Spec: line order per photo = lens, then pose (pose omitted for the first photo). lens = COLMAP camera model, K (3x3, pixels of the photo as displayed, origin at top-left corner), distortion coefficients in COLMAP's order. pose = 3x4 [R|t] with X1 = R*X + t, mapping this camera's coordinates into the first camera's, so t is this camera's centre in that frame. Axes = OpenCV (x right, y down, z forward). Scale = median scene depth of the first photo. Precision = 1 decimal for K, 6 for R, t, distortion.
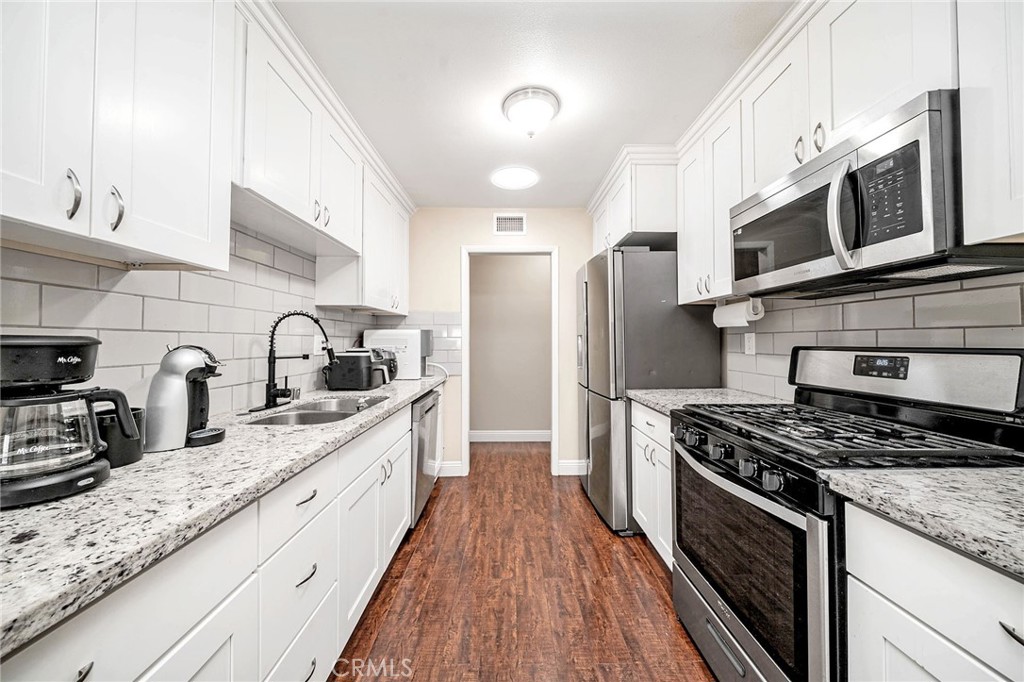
lens RADIAL K [[349.0, 0, 512.6], [0, 349.0, 336.1], [0, 0, 1]] dist [-0.005435, -0.000064]
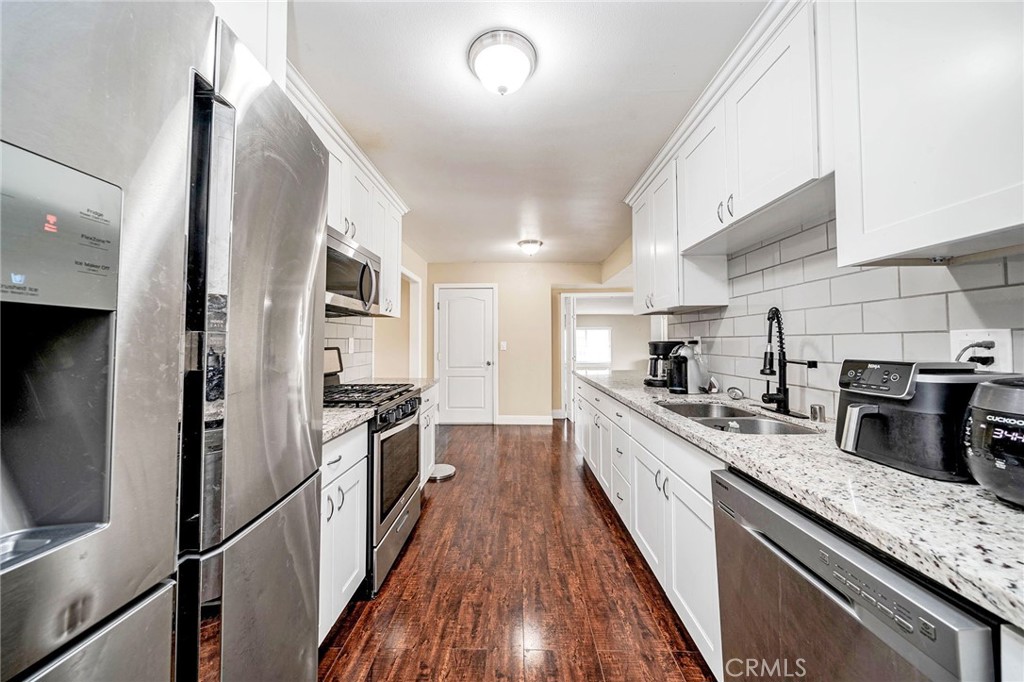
lens RADIAL K [[349.0, 0, 512.6], [0, 349.0, 336.1], [0, 0, 1]] dist [-0.005435, -0.000064]
pose [[-0.999633, 0.005786, 0.026459, 0.009708], [0.004631, 0.999043, -0.043483, 0.034537], [-0.026685, -0.043345, -0.998704, 1.950301]]
